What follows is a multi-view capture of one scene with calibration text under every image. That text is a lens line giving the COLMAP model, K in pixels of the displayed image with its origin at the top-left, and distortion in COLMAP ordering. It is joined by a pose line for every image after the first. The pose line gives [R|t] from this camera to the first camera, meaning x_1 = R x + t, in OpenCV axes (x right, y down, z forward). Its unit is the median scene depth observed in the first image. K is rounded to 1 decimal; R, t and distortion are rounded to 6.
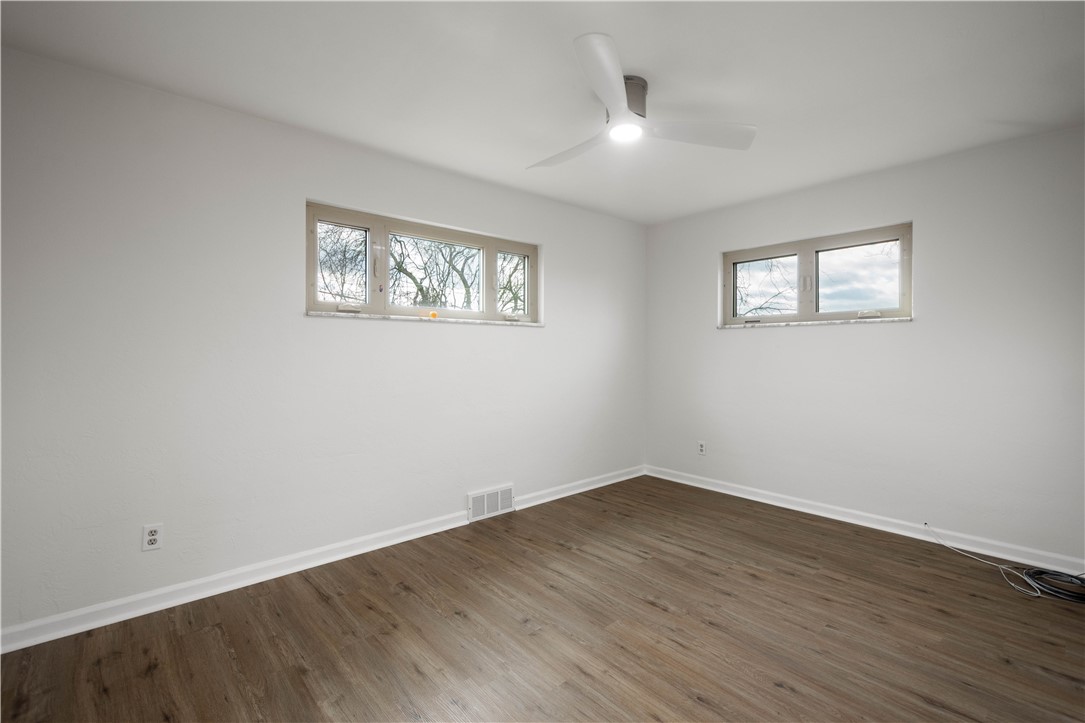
lens RADIAL K [[477.1, 0, 540.9], [0, 477.1, 352.7], [0, 0, 1]] dist [0.011756, -0.000638]
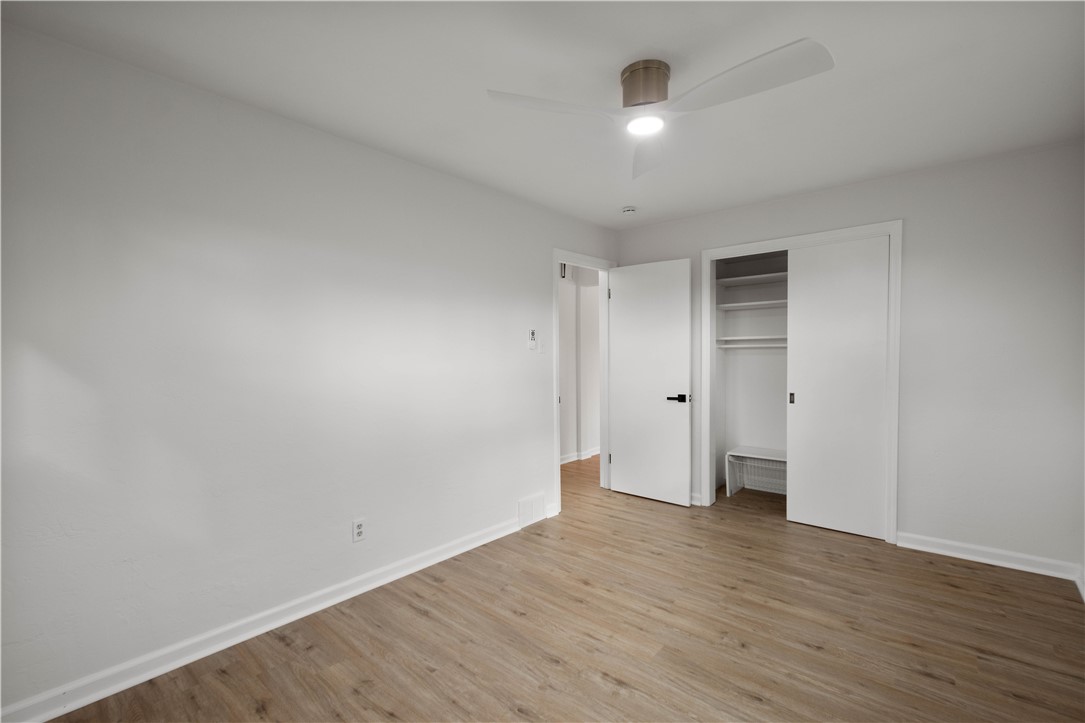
lens RADIAL K [[477.1, 0, 541.9], [0, 477.1, 361.5], [0, 0, 1]] dist [0.011756, -0.000638]
pose [[-0.991007, 0.007348, -0.133608, 0.526797], [0.004466, 0.999751, 0.021856, -0.044894], [0.133736, 0.021062, -0.990793, 1.990861]]
